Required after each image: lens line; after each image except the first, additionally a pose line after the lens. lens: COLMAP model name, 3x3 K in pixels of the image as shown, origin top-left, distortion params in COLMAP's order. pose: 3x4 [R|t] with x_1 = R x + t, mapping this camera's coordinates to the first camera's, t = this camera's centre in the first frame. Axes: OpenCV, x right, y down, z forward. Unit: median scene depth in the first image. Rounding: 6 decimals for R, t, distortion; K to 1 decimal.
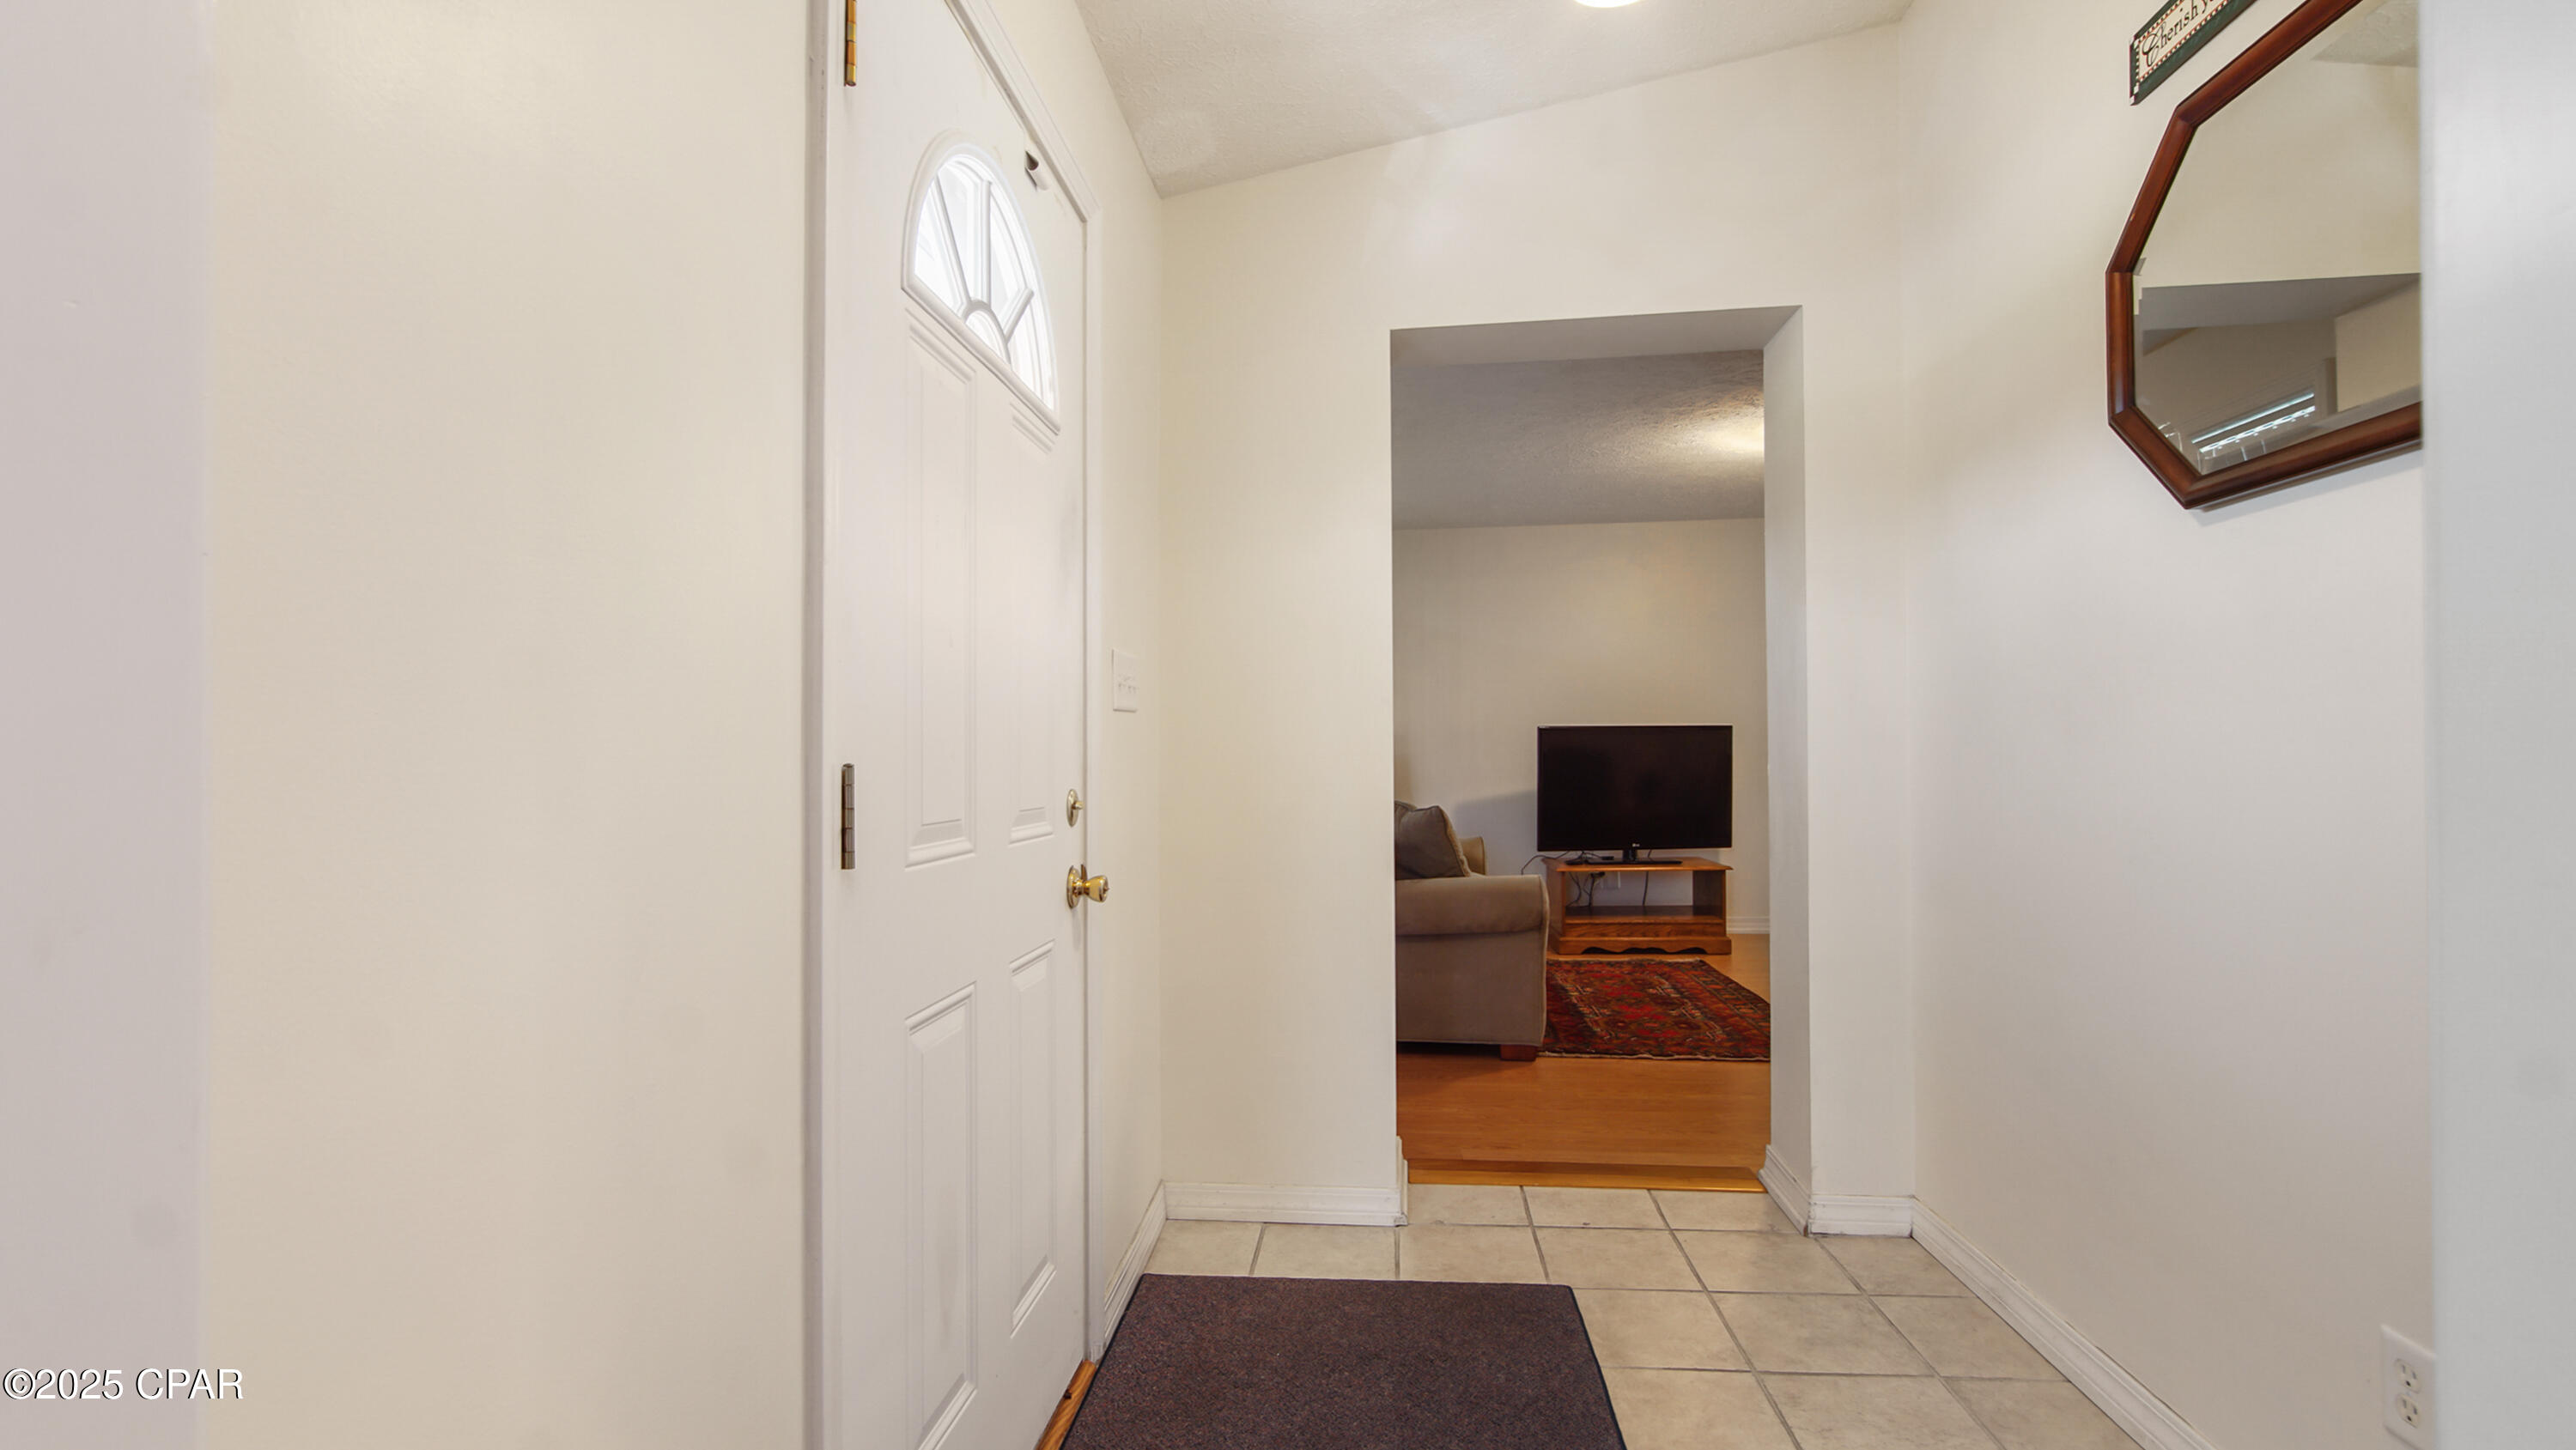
lens RADIAL K [[1144.7, 0, 1284.4], [0, 1144.7, 745.7], [0, 0, 1]] dist [-0.001410, 0.000276]
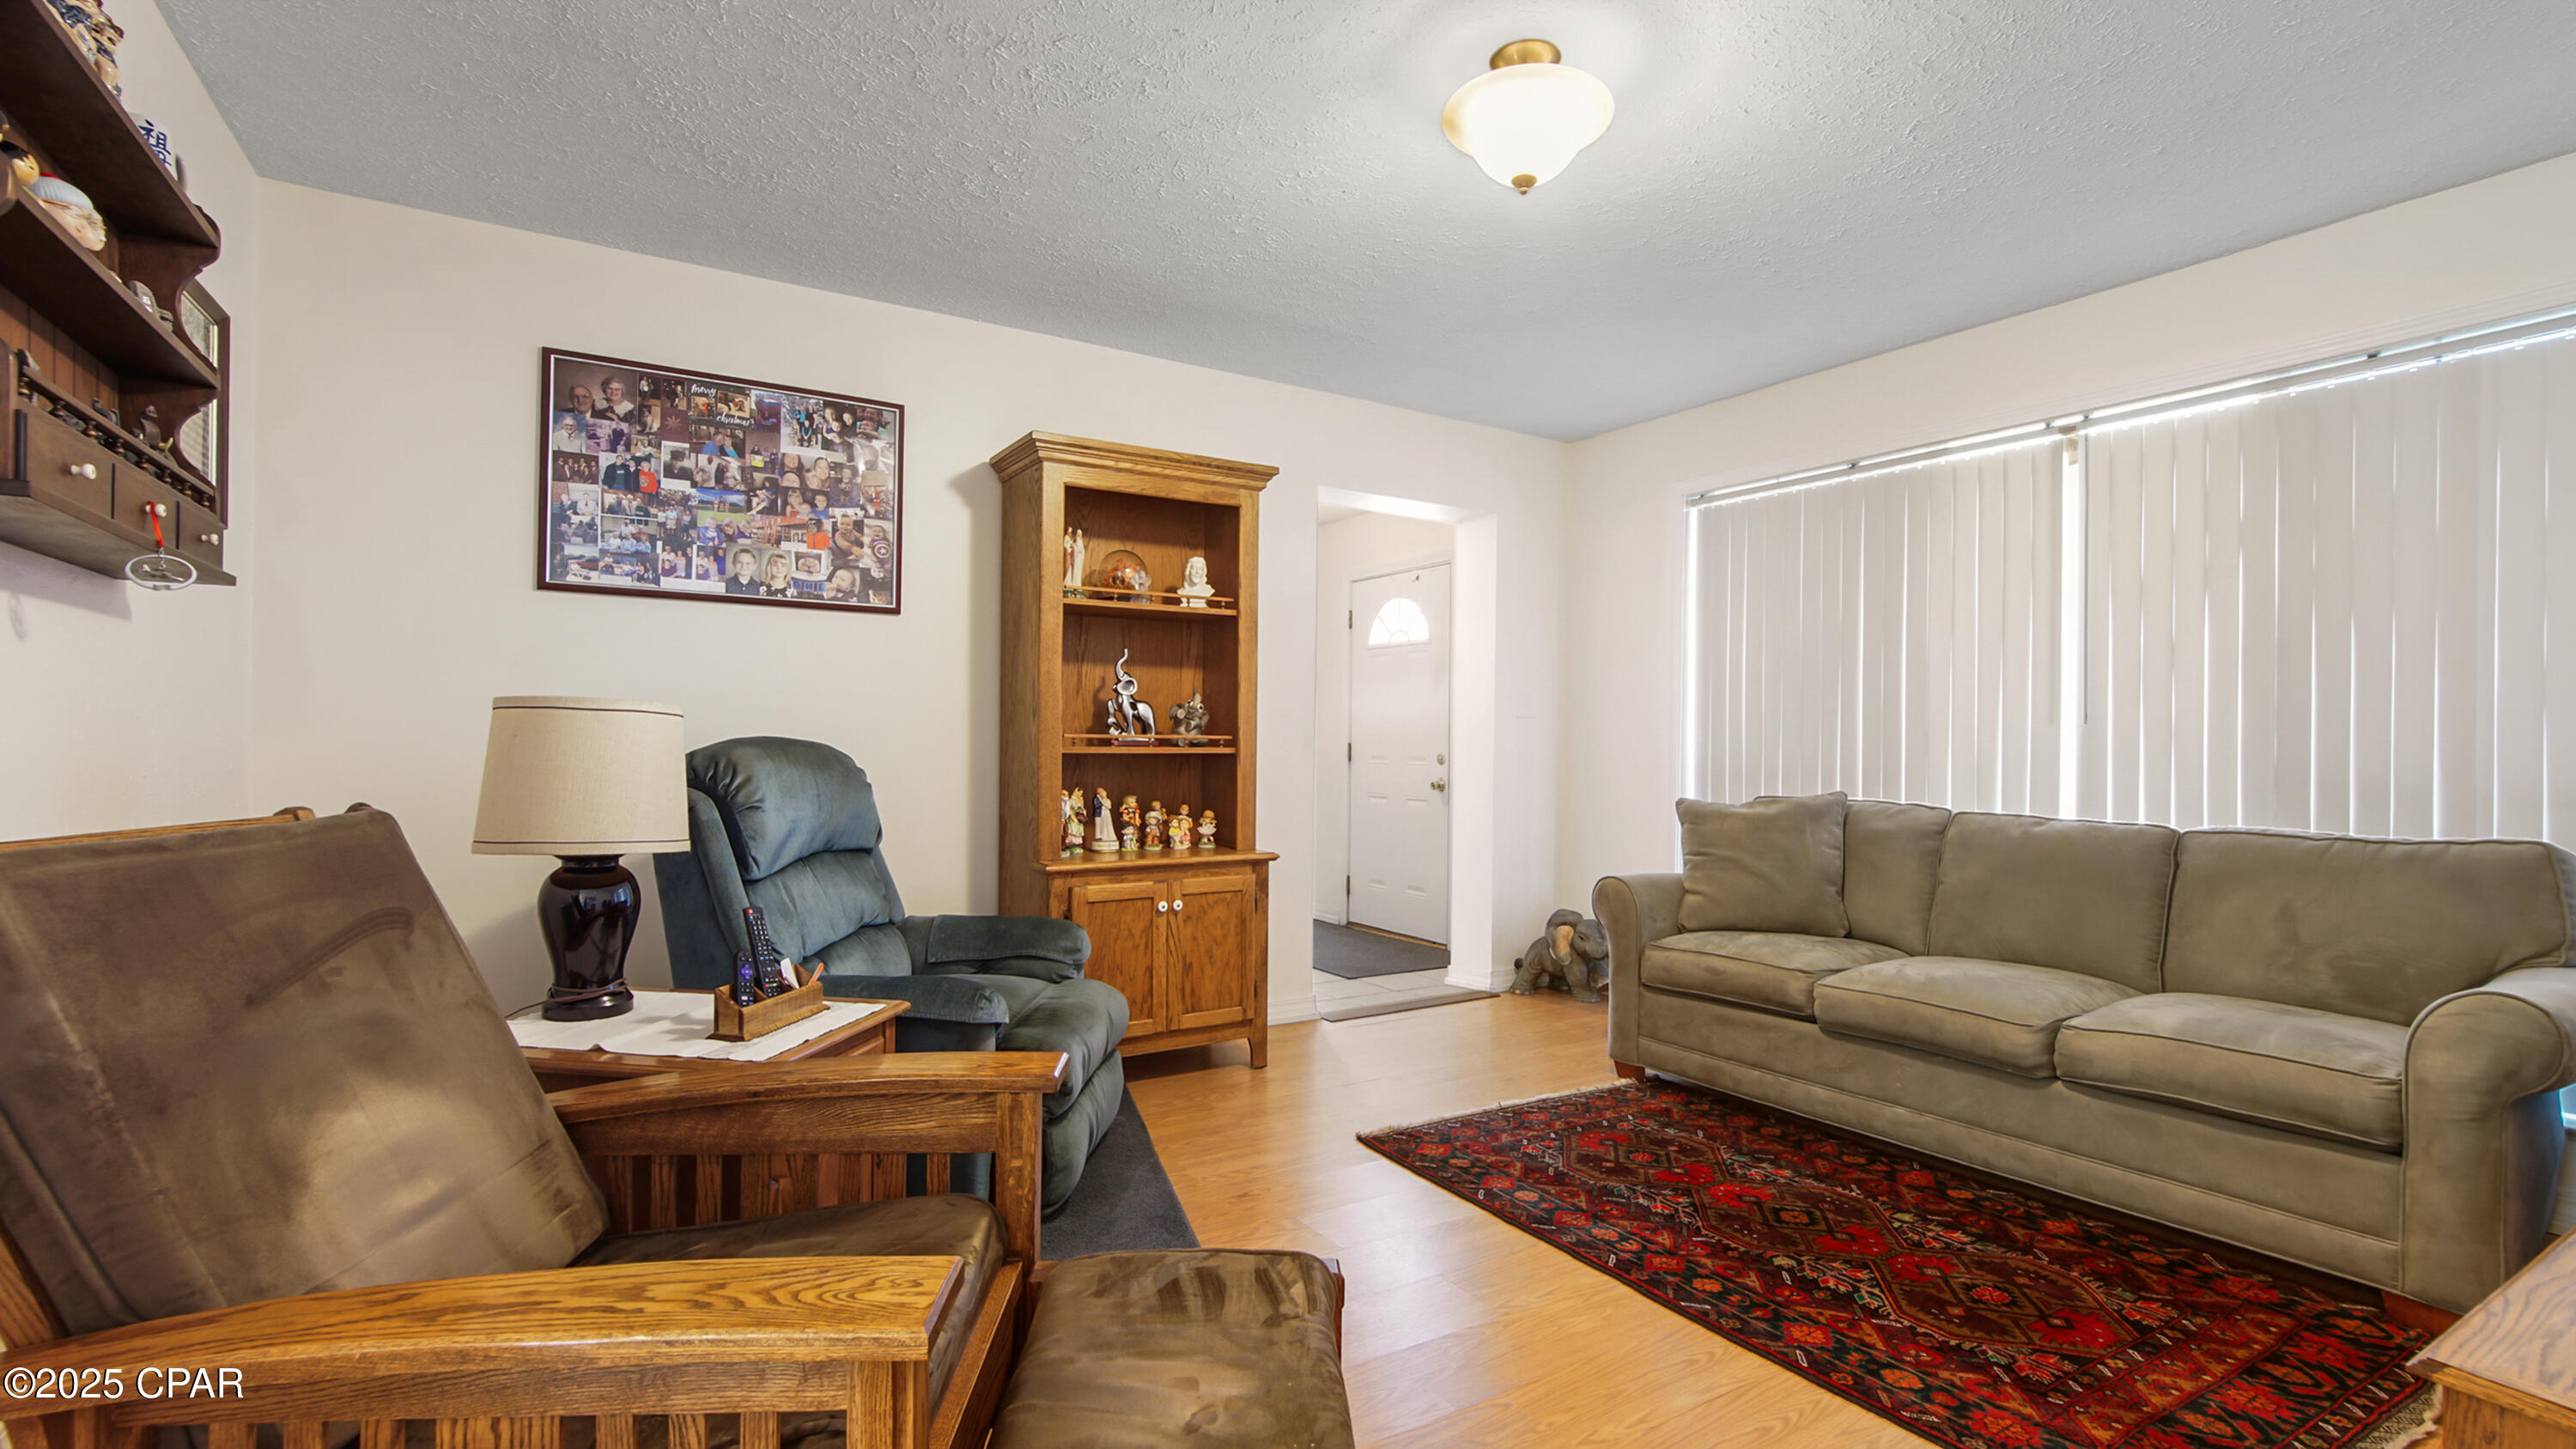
lens RADIAL K [[1144.9, 0, 1284.4], [0, 1144.9, 745.2], [0, 0, 1]] dist [-0.001410, 0.000276]
pose [[-0.779851, -0.006432, -0.625932, 0.663684], [-0.009504, 0.999954, 0.001565, 0.005623], [0.625893, 0.007170, -0.779876, 1.024228]]
